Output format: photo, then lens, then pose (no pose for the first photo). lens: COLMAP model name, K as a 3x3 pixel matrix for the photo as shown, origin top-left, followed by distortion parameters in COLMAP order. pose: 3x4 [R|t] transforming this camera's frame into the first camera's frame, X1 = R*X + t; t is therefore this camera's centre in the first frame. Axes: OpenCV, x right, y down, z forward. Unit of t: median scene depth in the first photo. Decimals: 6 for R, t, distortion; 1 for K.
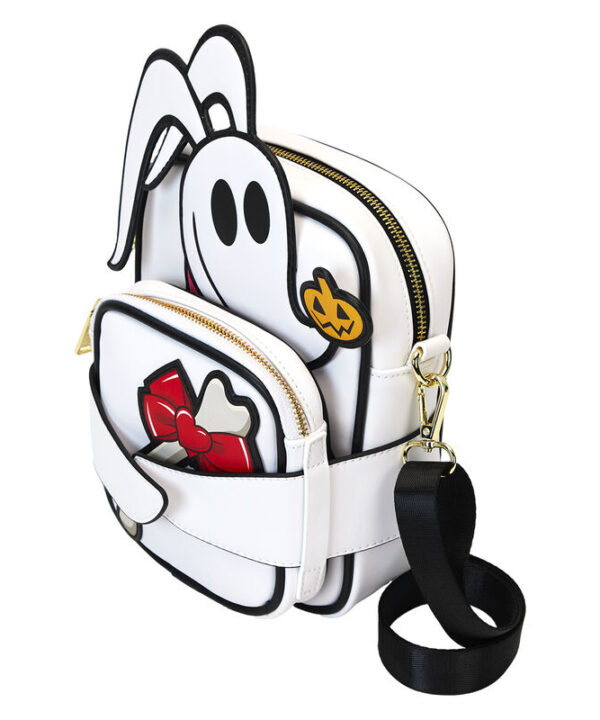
lens RADIAL K [[2088.8, 0, 300.0], [0, 2088.8, 360.0], [0, 0, 1]] dist [-0.104356, -0.232669]
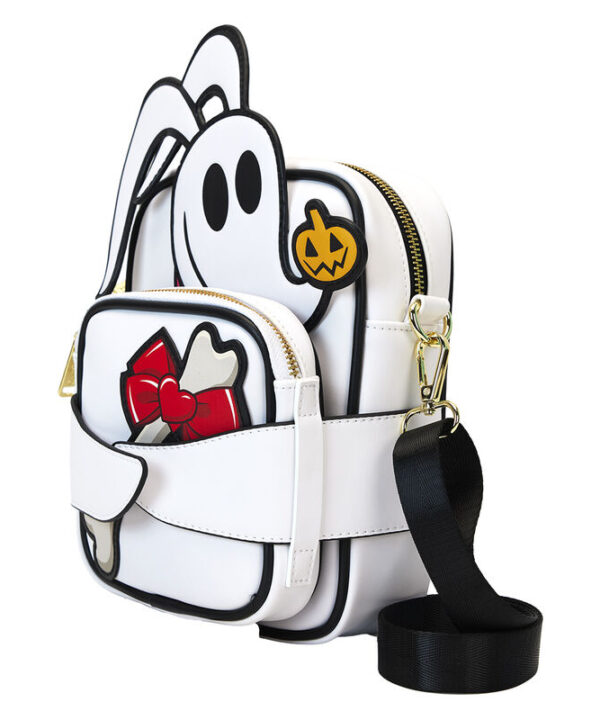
lens RADIAL K [[2088.8, 0, 300.0], [0, 2088.8, 360.0], [0, 0, 1]] dist [-0.104356, -0.232669]
pose [[0.999932, 0.002527, -0.011357, 0.014541], [-0.006851, 0.916870, -0.399128, 0.394137], [0.009404, 0.399179, 0.916825, 0.137658]]
